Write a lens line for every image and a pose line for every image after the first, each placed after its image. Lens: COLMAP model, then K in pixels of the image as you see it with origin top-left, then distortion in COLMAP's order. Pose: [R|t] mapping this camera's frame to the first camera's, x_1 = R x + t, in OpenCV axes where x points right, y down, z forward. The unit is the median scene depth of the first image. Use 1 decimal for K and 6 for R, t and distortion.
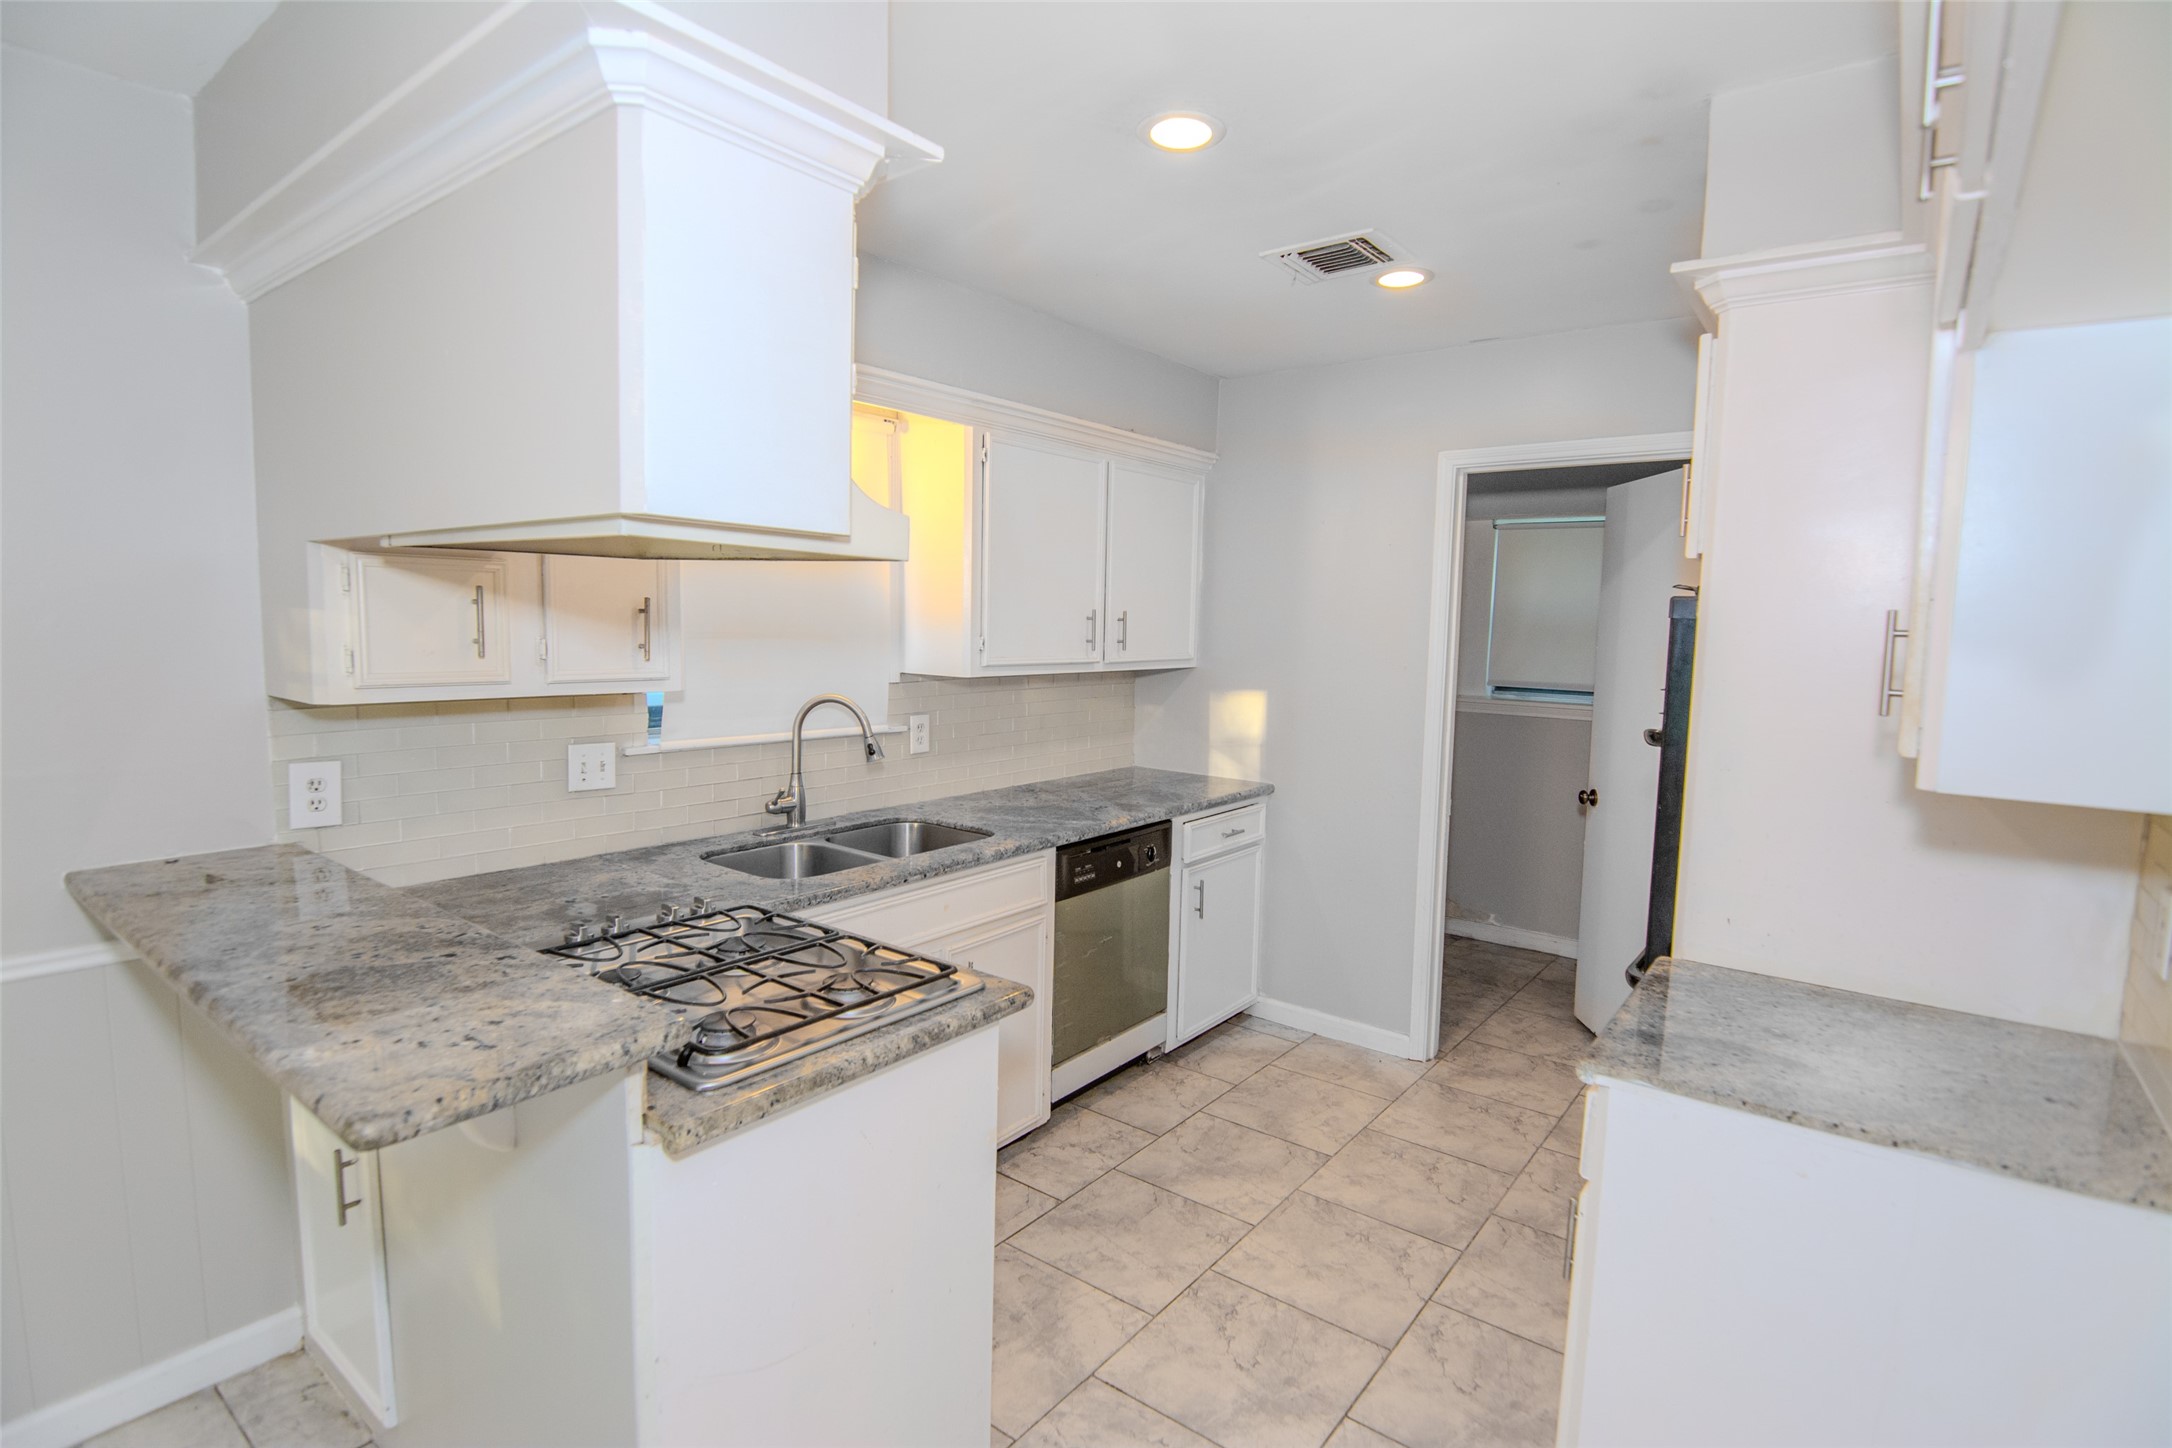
lens RADIAL K [[1056.0, 0, 1095.5], [0, 1056.0, 722.7], [0, 0, 1]] dist [-0.011875, -0.005189]
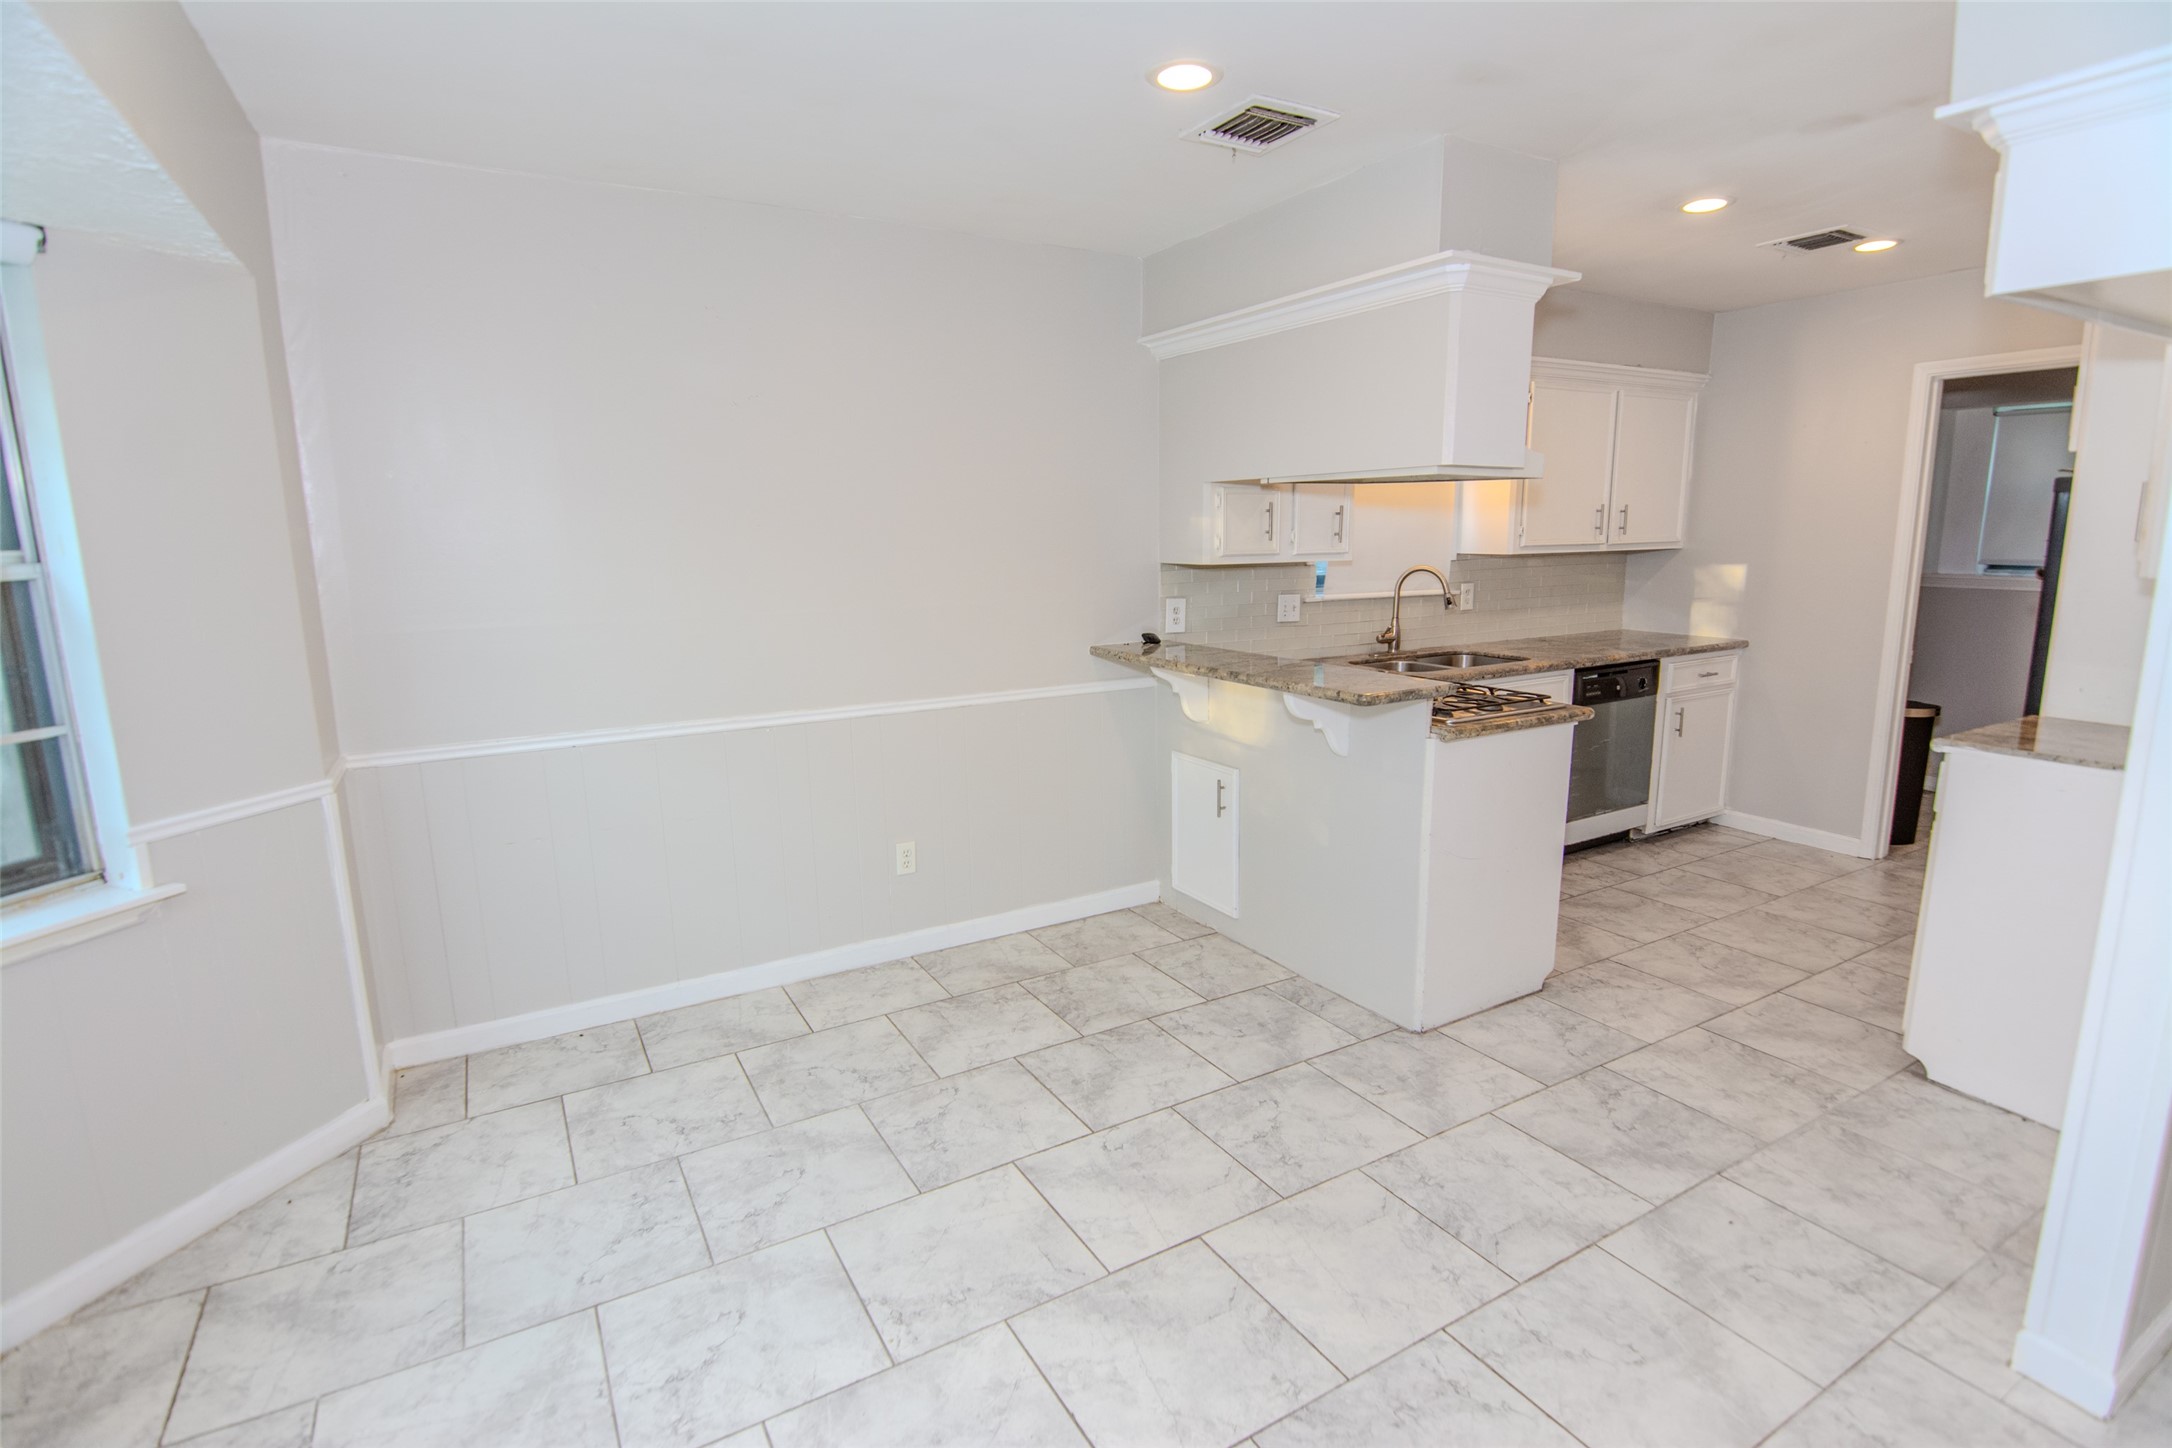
lens RADIAL K [[1056.0, 0, 1096.0], [0, 1056.0, 726.1], [0, 0, 1]] dist [-0.011875, -0.005189]
pose [[0.925949, 0.035900, -0.375939, -0.102808], [-0.003426, 0.996229, 0.086695, 0.074033], [0.377634, -0.078988, 0.922580, -0.615336]]
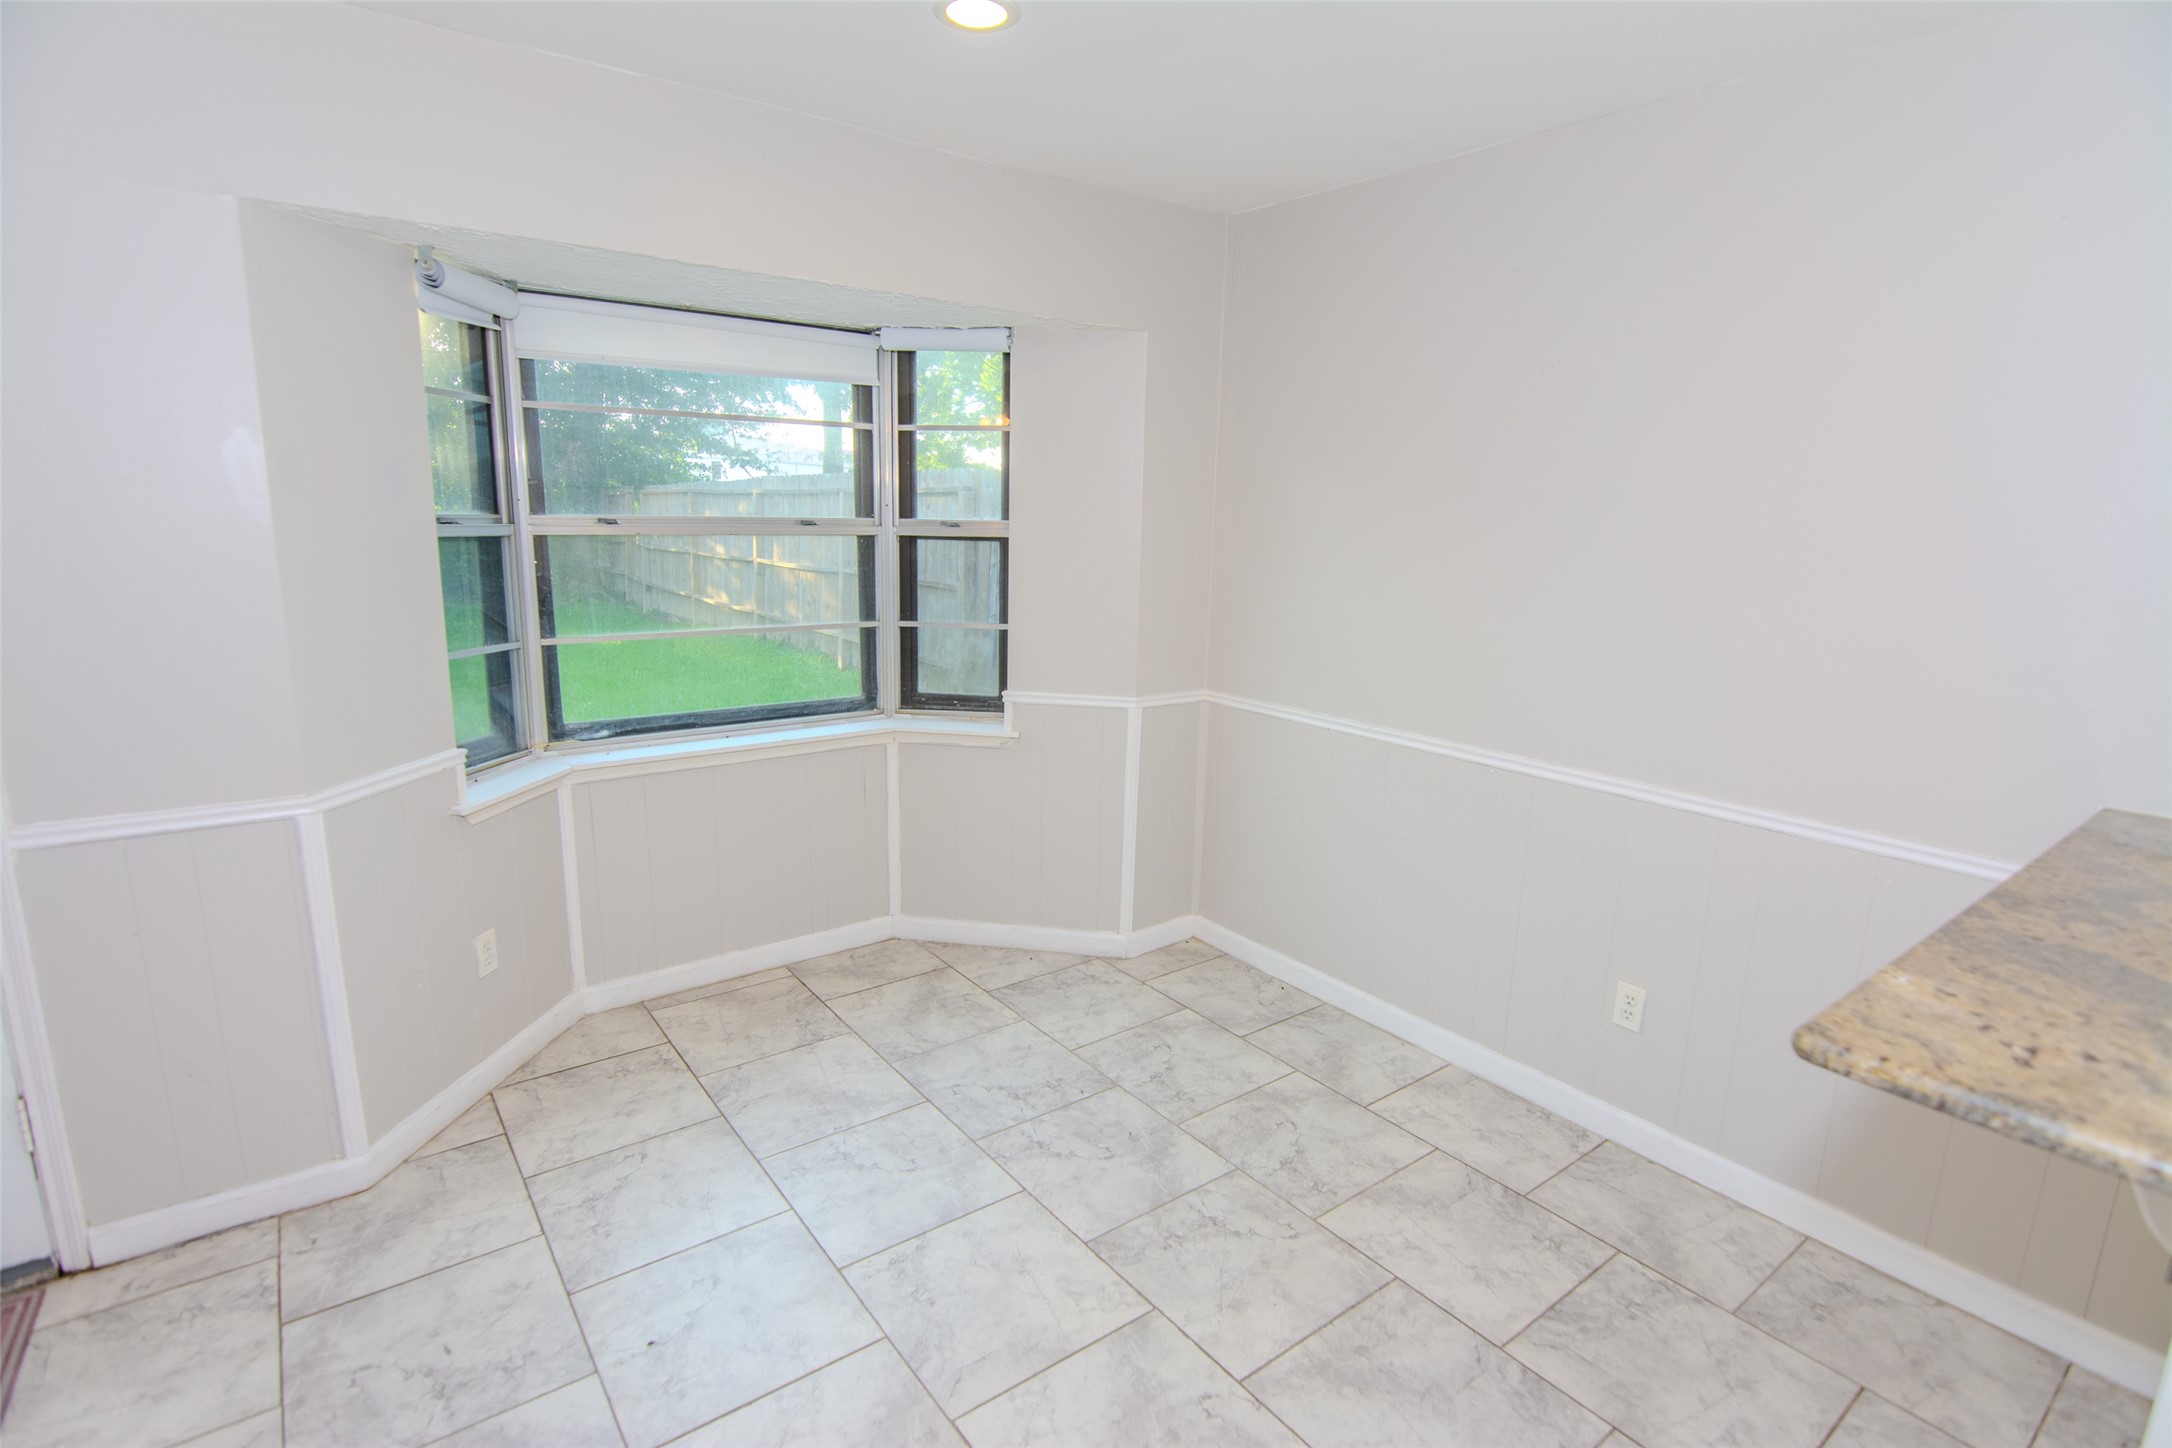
lens RADIAL K [[1056.0, 0, 1099.1], [0, 1056.0, 724.5], [0, 0, 1]] dist [-0.011875, -0.005189]
pose [[-0.257395, 0.164095, -0.952271, 0.131587], [-0.128139, 0.970976, 0.201954, -0.008481], [0.957772, 0.174005, -0.228898, 0.169603]]
